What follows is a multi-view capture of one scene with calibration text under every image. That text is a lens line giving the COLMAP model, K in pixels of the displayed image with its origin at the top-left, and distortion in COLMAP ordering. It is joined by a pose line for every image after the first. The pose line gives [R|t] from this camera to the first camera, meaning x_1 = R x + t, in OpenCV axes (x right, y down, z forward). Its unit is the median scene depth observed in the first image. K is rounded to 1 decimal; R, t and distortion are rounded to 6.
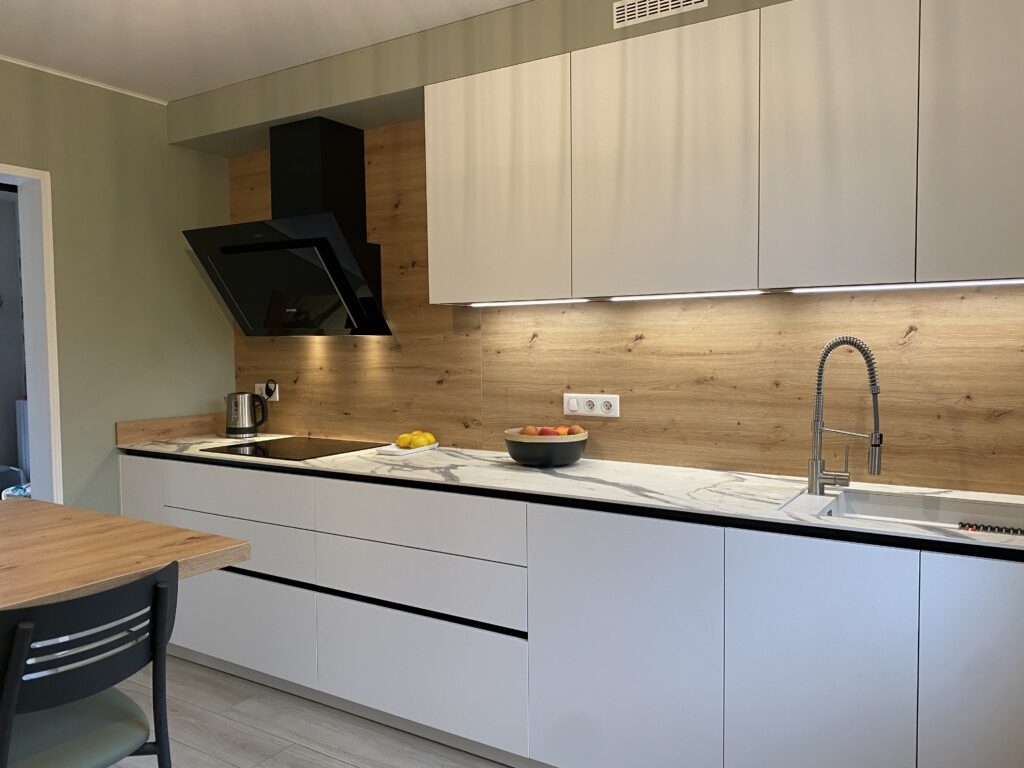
lens RADIAL K [[801.4, 0, 512.0], [0, 801.4, 384.0], [0, 0, 1]] dist [0.125188, -0.144489]
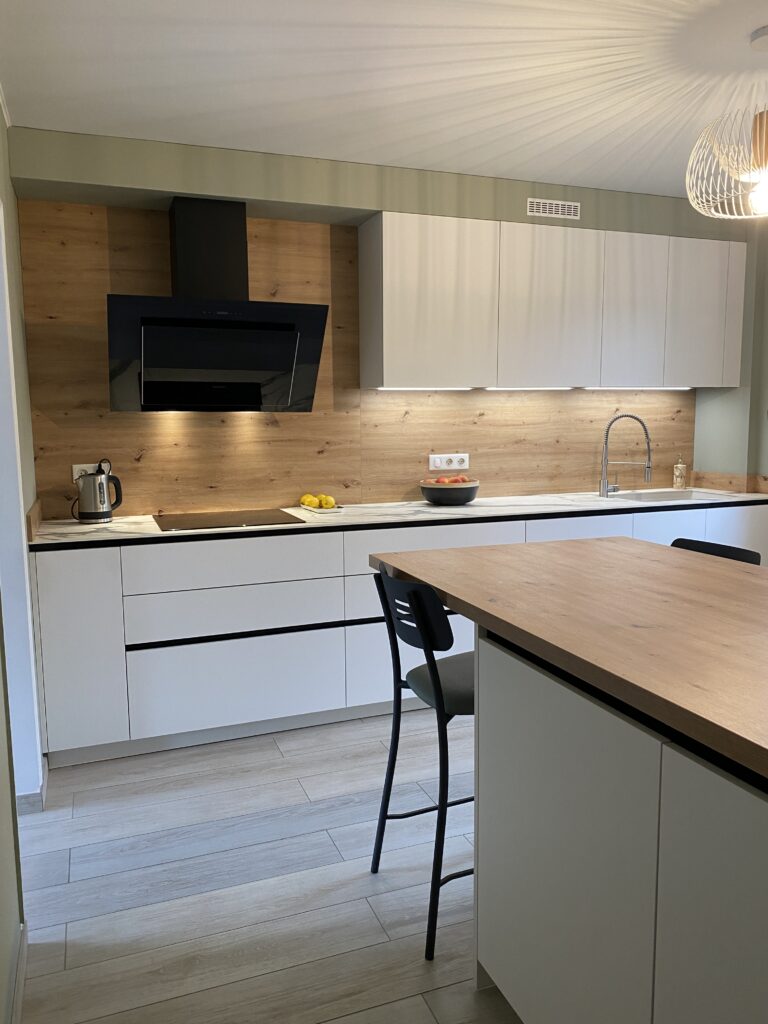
lens RADIAL K [[777.0, 0, 384.0], [0, 777.0, 512.0], [0, 0, 1]] dist [0.143311, -0.316752]
pose [[0.586349, -0.100720, 0.803772, -1.003942], [0.043893, 0.994733, 0.092629, -0.017094], [-0.808868, -0.019033, 0.587682, 0.251559]]
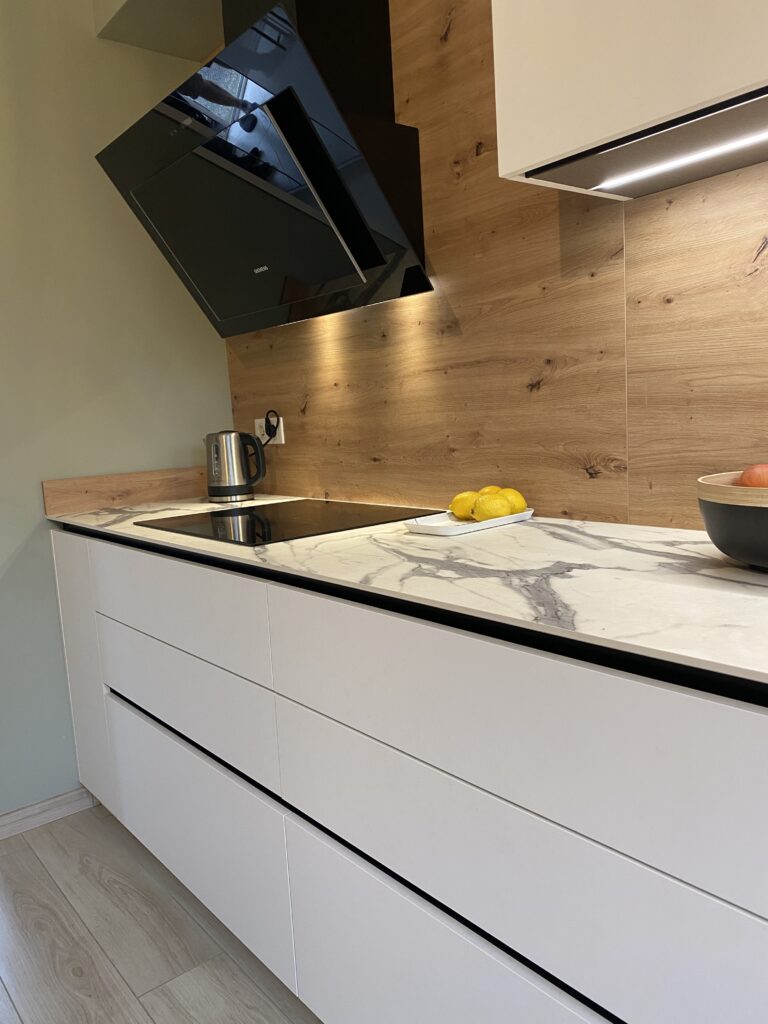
lens RADIAL K [[777.0, 0, 384.0], [0, 777.0, 512.0], [0, 0, 1]] dist [0.143311, -0.316752]
pose [[0.950654, -0.008897, -0.310126, -0.030654], [0.034464, 0.996431, 0.077059, 0.035692], [0.308334, -0.083944, 0.947567, 0.528542]]
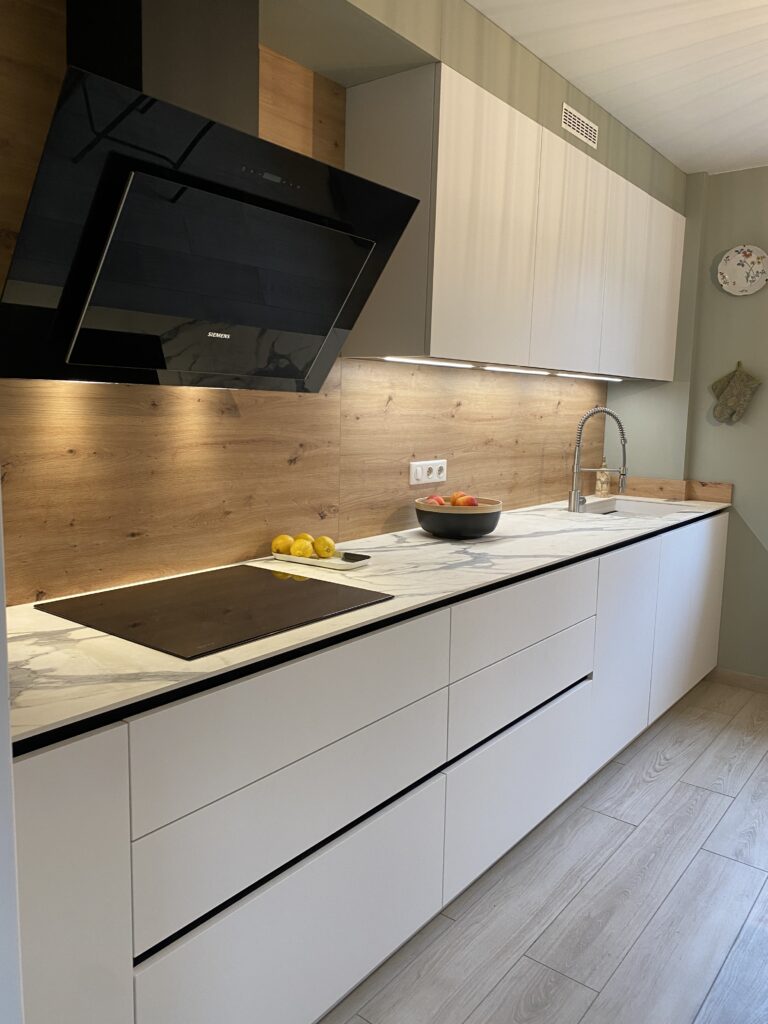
lens RADIAL K [[777.0, 0, 384.0], [0, 777.0, 512.0], [0, 0, 1]] dist [0.143311, -0.316752]
pose [[0.080446, -0.129025, 0.988373, -0.786971], [0.024319, 0.991546, 0.127460, -0.044154], [-0.996462, 0.013783, 0.082904, 0.893071]]
